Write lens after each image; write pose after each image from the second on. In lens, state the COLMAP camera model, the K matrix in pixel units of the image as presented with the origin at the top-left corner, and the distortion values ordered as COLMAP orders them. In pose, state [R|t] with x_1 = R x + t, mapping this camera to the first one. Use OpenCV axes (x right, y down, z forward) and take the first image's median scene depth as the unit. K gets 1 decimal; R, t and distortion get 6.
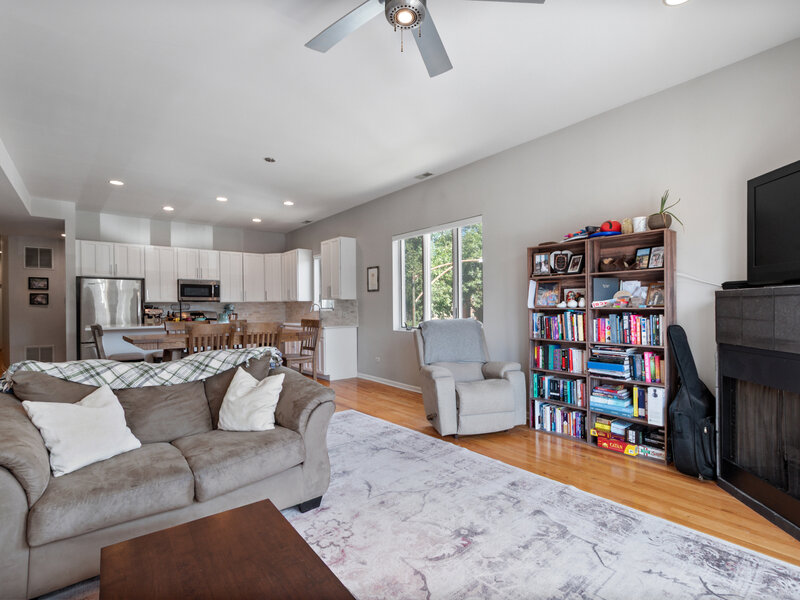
lens RADIAL K [[395.5, 0, 408.3], [0, 395.5, 307.3], [0, 0, 1]] dist [0.004974, 0.000008]
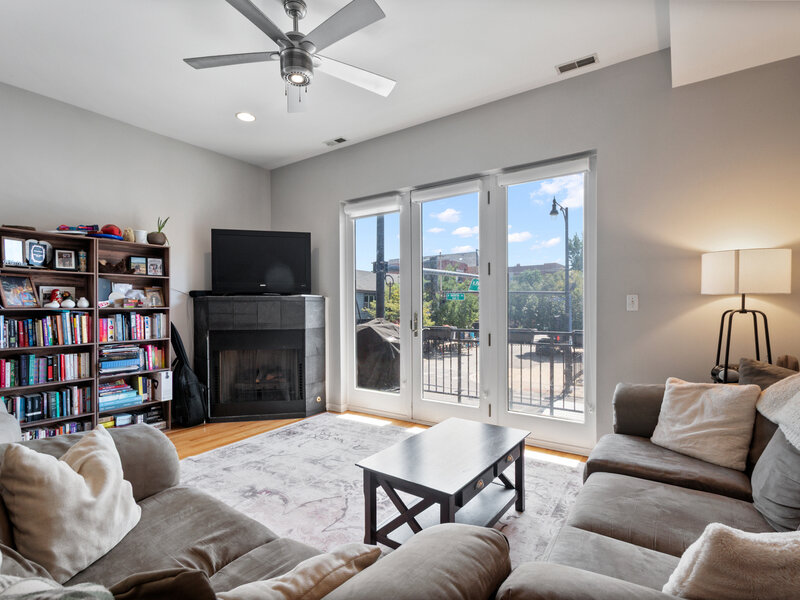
lens RADIAL K [[395.5, 0, 408.3], [0, 395.5, 307.3], [0, 0, 1]] dist [0.004974, 0.000008]
pose [[-0.288070, 0.003533, 0.957603, -0.688978], [0.007907, 0.999968, -0.001310, 0.006357], [-0.957577, 0.007194, -0.288089, 0.530867]]
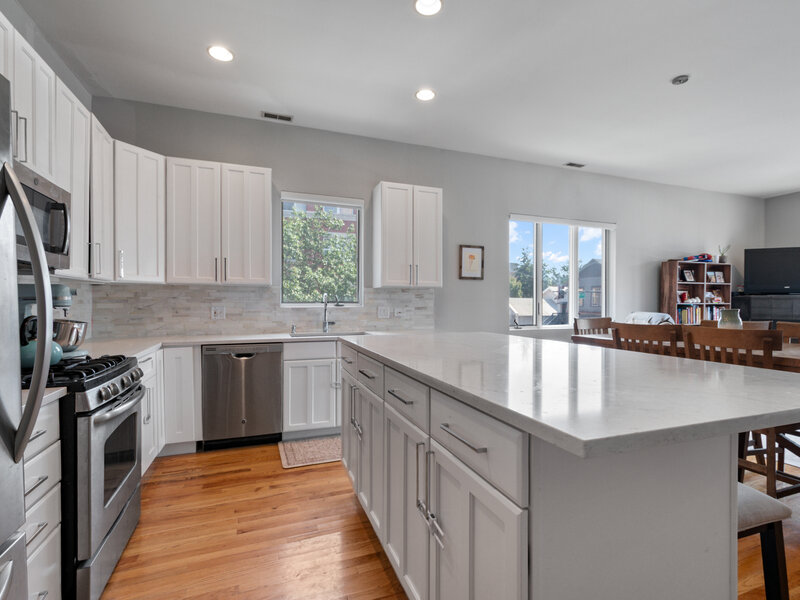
lens RADIAL K [[395.5, 0, 408.3], [0, 395.5, 307.3], [0, 0, 1]] dist [0.004974, 0.000008]
pose [[0.309955, 0.000053, 0.950751, -1.494126], [-0.000635, 1.000000, 0.000151, 0.018560], [-0.950751, -0.000650, 0.309955, 1.630938]]
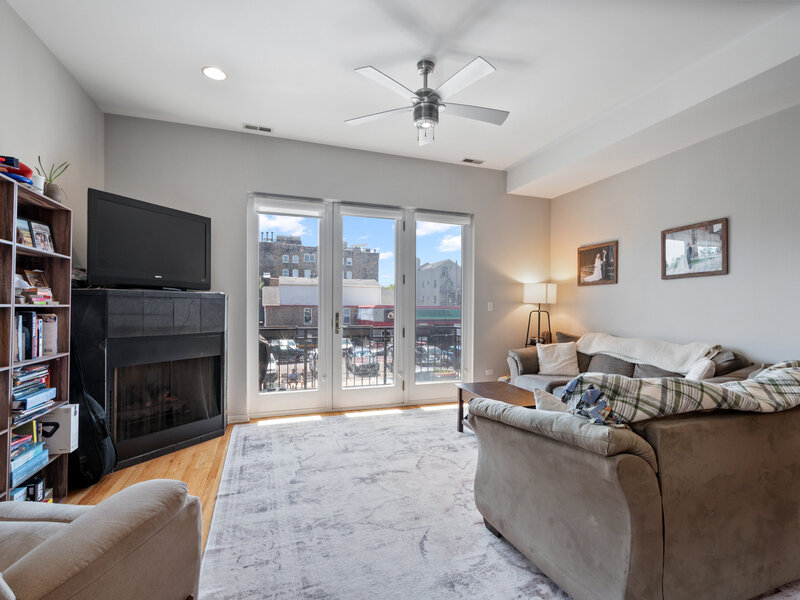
lens RADIAL K [[395.5, 0, 408.3], [0, 395.5, 307.3], [0, 0, 1]] dist [0.004974, 0.000008]
pose [[-0.941867, 0.000040, 0.335985, -0.246998], [-0.000779, 0.999997, -0.002302, 0.005983], [-0.335984, -0.002430, -0.941864, 1.303673]]
